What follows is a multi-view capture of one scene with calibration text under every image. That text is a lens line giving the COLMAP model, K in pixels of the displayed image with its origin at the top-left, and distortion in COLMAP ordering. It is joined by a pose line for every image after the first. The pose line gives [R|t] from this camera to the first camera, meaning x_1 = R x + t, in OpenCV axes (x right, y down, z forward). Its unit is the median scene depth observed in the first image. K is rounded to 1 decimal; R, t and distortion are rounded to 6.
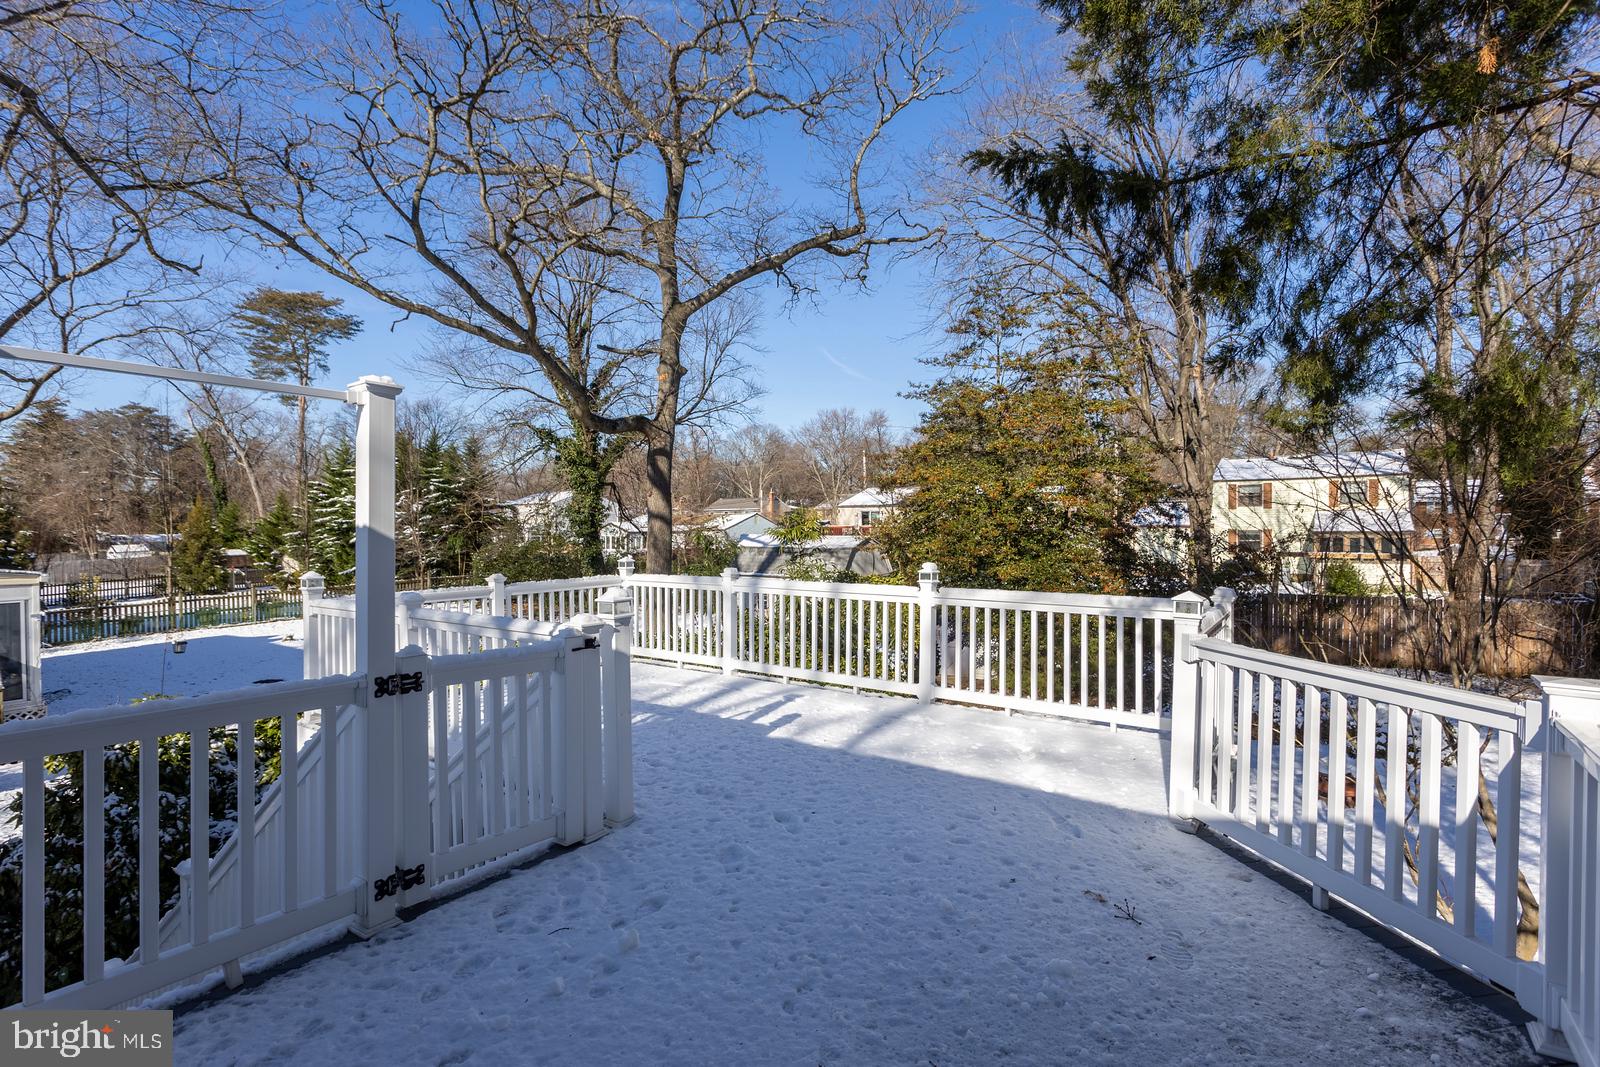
lens RADIAL K [[762.7, 0, 809.4], [0, 762.7, 538.6], [0, 0, 1]] dist [0.001444, 0.003447]
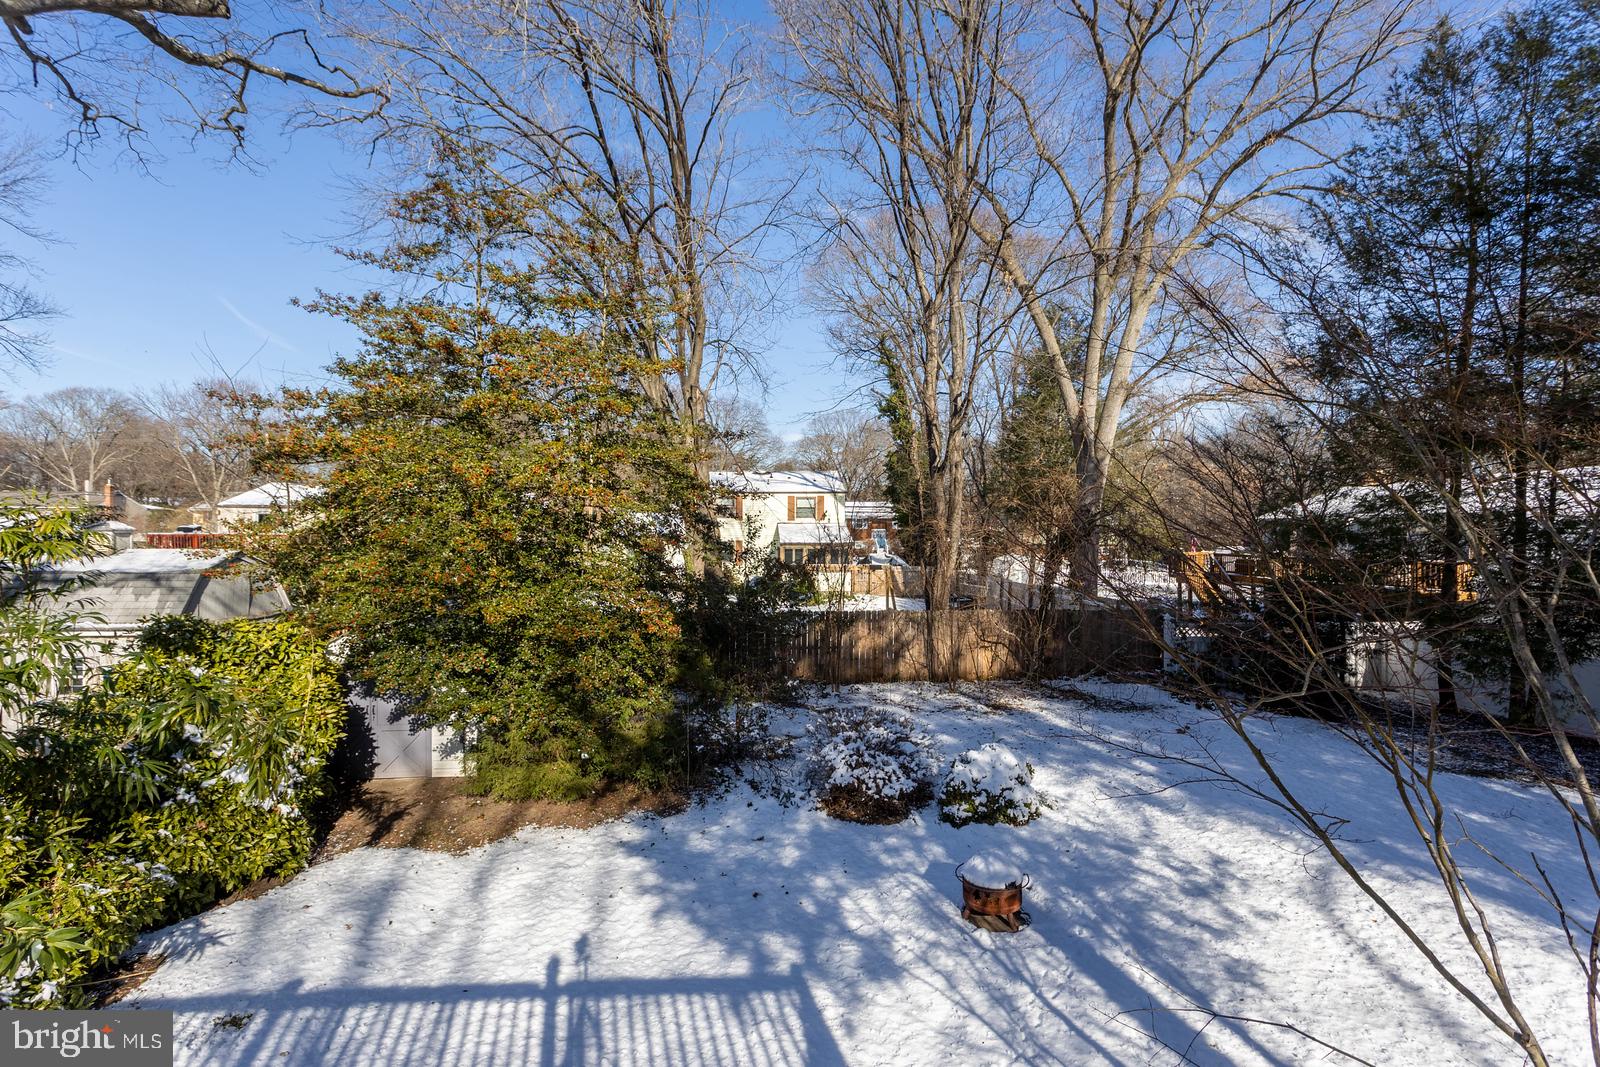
lens RADIAL K [[762.7, 0, 806.8], [0, 762.7, 539.6], [0, 0, 1]] dist [0.001444, 0.003447]
pose [[0.780250, 0.004303, 0.625453, 0.054765], [0.003309, 0.999934, -0.011007, -0.003410], [-0.625459, 0.010658, 0.780184, 0.290737]]
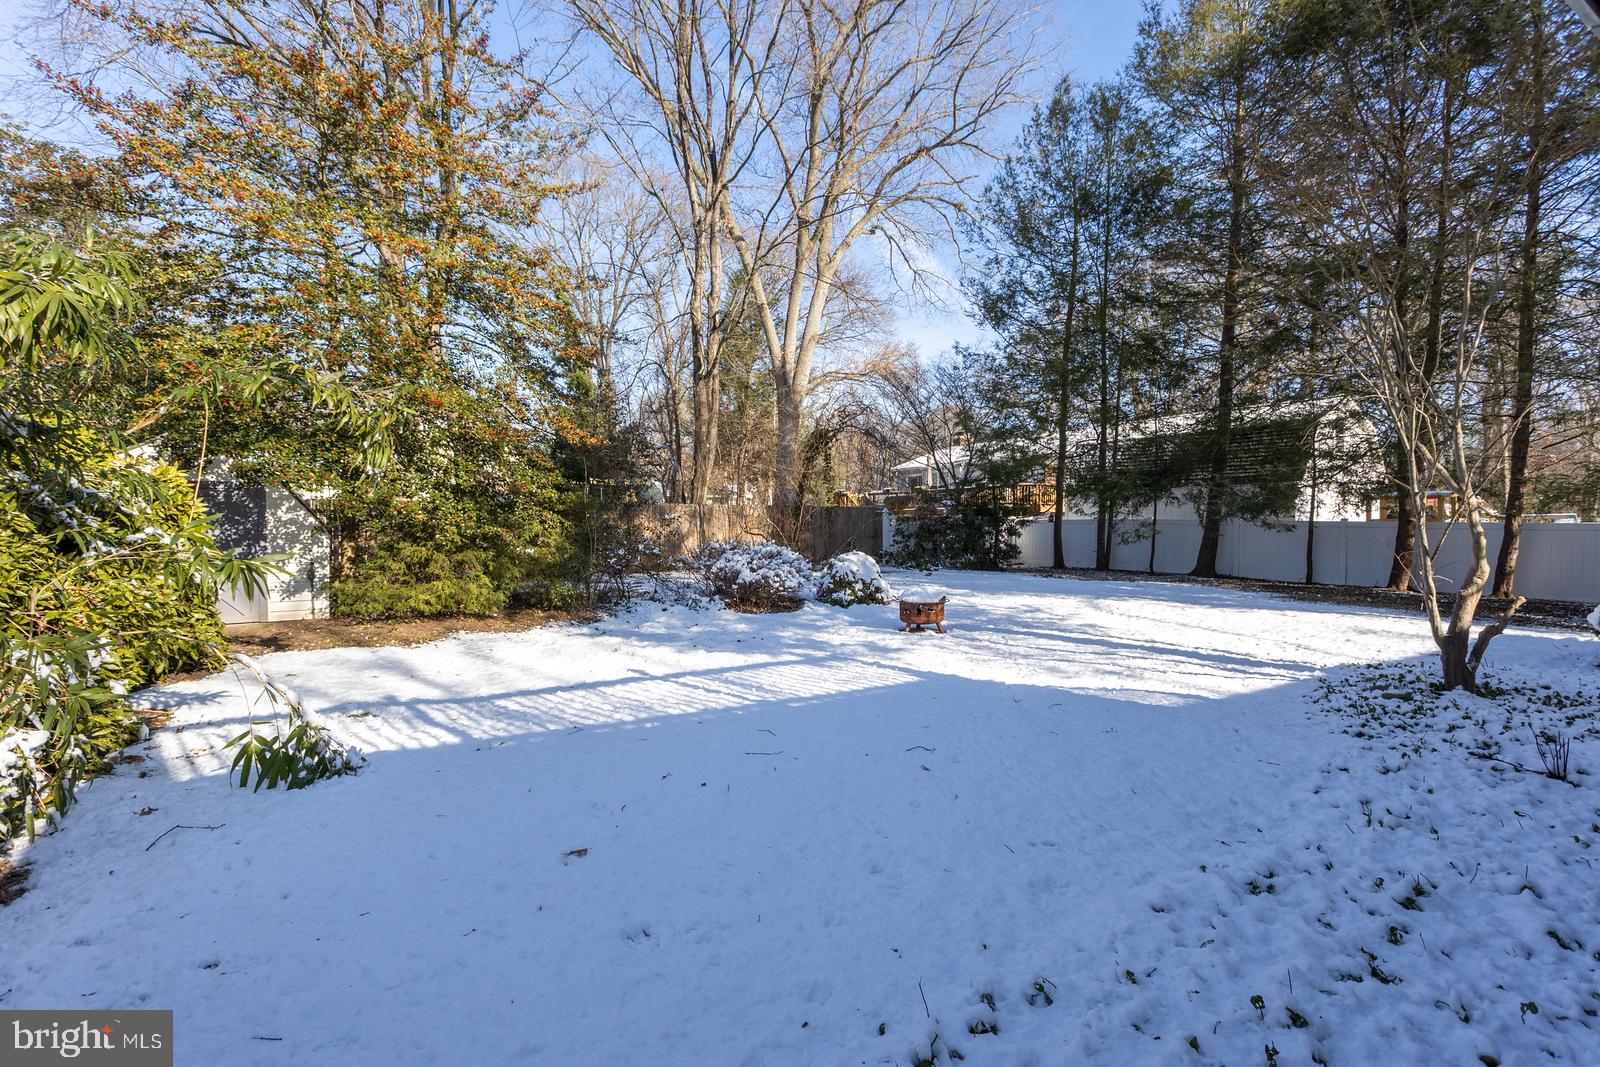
lens RADIAL K [[762.7, 0, 803.0], [0, 762.7, 529.9], [0, 0, 1]] dist [0.001444, 0.003447]
pose [[0.390135, 0.001173, 0.920757, -0.119010], [0.014897, 0.999860, -0.007586, 0.116321], [-0.920637, 0.016677, 0.390063, 0.408725]]
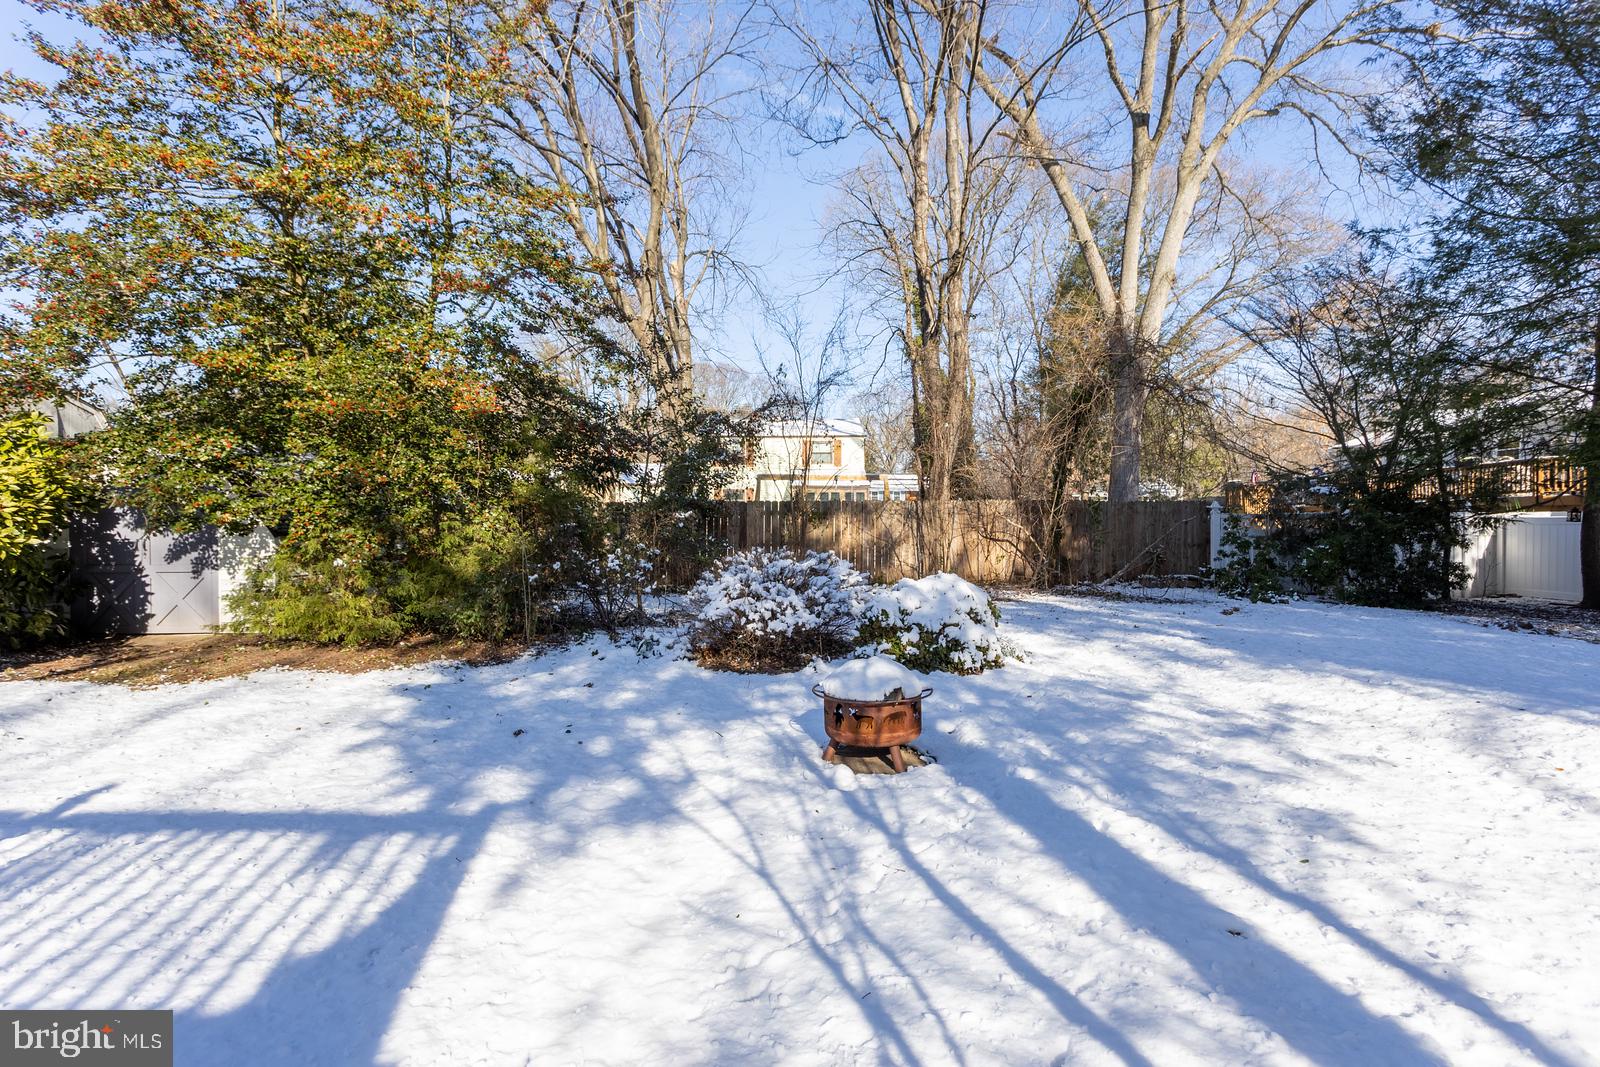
lens RADIAL K [[762.7, 0, 802.0], [0, 762.7, 540.6], [0, 0, 1]] dist [0.001444, 0.003447]
pose [[0.821645, -0.002054, 0.569996, 0.216422], [0.006039, 0.999969, -0.005101, 0.116417], [-0.569968, 0.007633, 0.821632, 0.358328]]
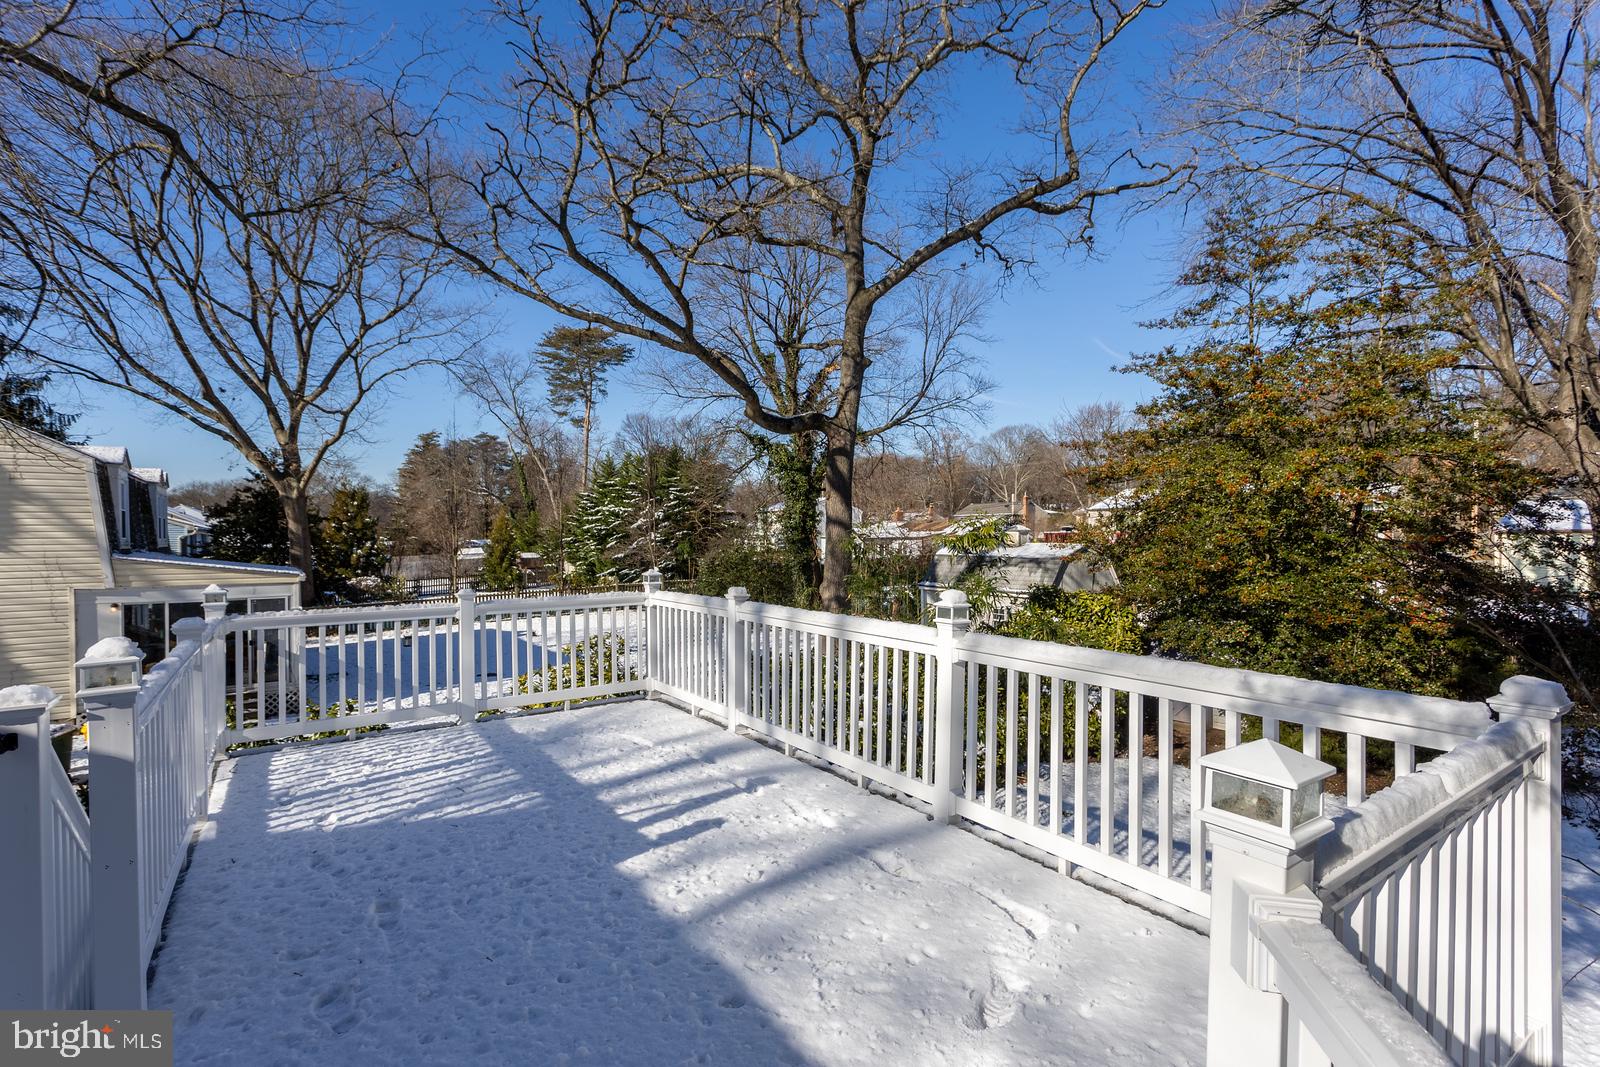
lens RADIAL K [[762.7, 0, 803.2], [0, 762.7, 539.2], [0, 0, 1]] dist [0.001444, 0.003447]
pose [[0.939560, 0.001732, -0.342380, 0.078775], [-0.004185, 0.999971, -0.006426, -0.001647], [0.342359, 0.007470, 0.939540, 0.119307]]
